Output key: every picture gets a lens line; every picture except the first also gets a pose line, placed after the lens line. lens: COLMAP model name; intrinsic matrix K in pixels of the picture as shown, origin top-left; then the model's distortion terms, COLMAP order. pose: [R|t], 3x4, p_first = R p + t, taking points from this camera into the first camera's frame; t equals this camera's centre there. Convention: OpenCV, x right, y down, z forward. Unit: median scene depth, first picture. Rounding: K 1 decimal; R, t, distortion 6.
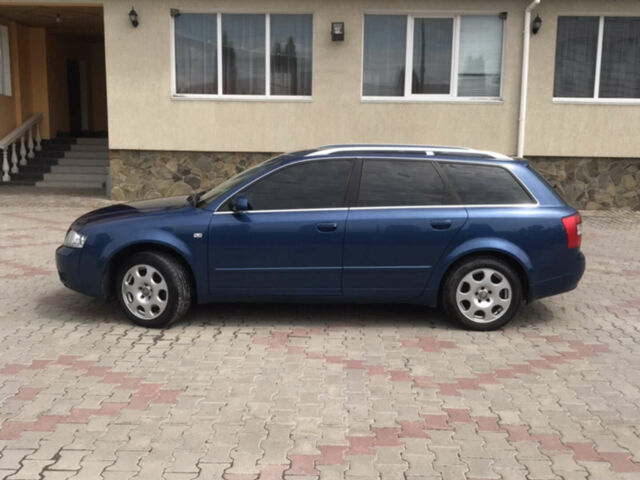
lens RADIAL K [[684.0, 0, 320.0], [0, 684.0, 240.0], [0, 0, 1]] dist [0.032373, -0.000754]
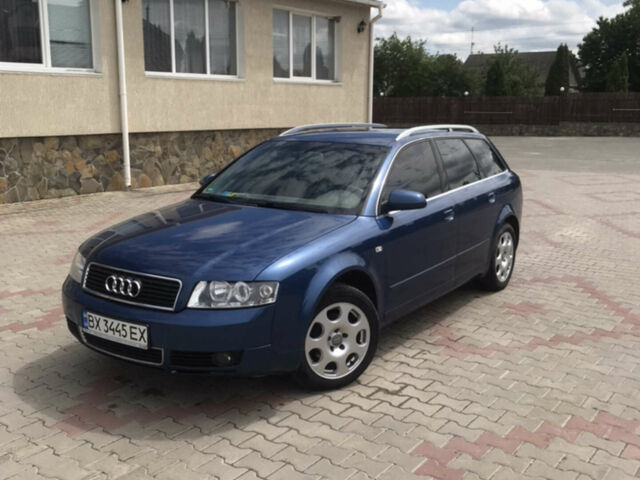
lens RADIAL K [[691.9, 0, 320.0], [0, 691.9, 240.0], [0, 0, 1]] dist [0.011451, -0.029840]
pose [[0.578623, -0.170328, 0.797611, -0.491781], [0.140569, 0.984142, 0.108187, -0.065240], [-0.803390, 0.049520, 0.593390, 0.345710]]
